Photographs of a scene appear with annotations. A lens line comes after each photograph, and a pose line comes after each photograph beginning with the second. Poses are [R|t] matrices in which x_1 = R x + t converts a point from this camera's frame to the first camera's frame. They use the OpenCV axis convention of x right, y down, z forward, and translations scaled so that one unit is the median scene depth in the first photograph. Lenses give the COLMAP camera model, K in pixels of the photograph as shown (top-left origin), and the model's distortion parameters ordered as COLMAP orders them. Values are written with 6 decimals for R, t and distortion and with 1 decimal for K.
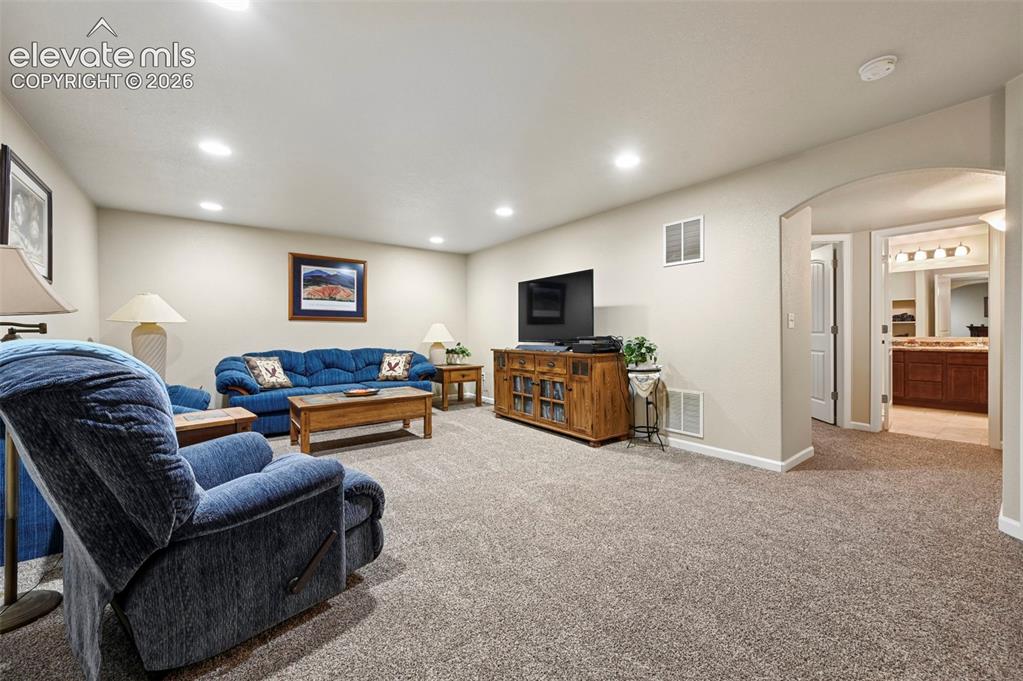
lens RADIAL K [[405.0, 0, 534.3], [0, 405.0, 339.2], [0, 0, 1]] dist [-0.000122, -0.000550]
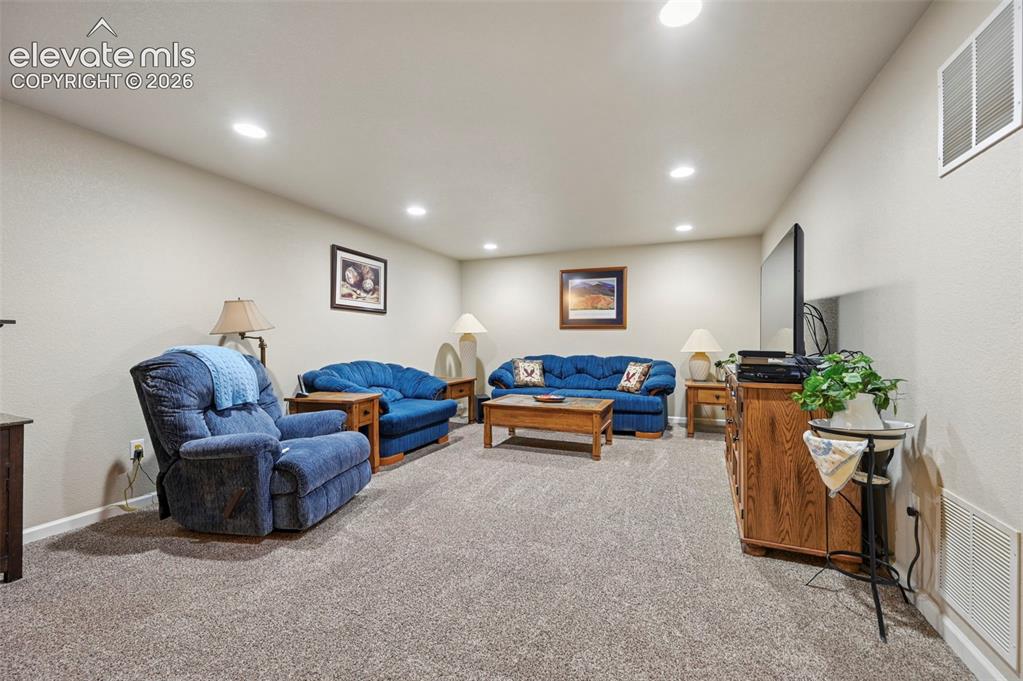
lens RADIAL K [[405.0, 0, 526.3], [0, 405.0, 346.1], [0, 0, 1]] dist [-0.000122, -0.000550]
pose [[0.493792, 0.017348, -0.869407, 0.384327], [-0.014792, 0.999824, 0.011549, -0.011715], [0.869454, 0.007157, 0.493962, 0.380666]]
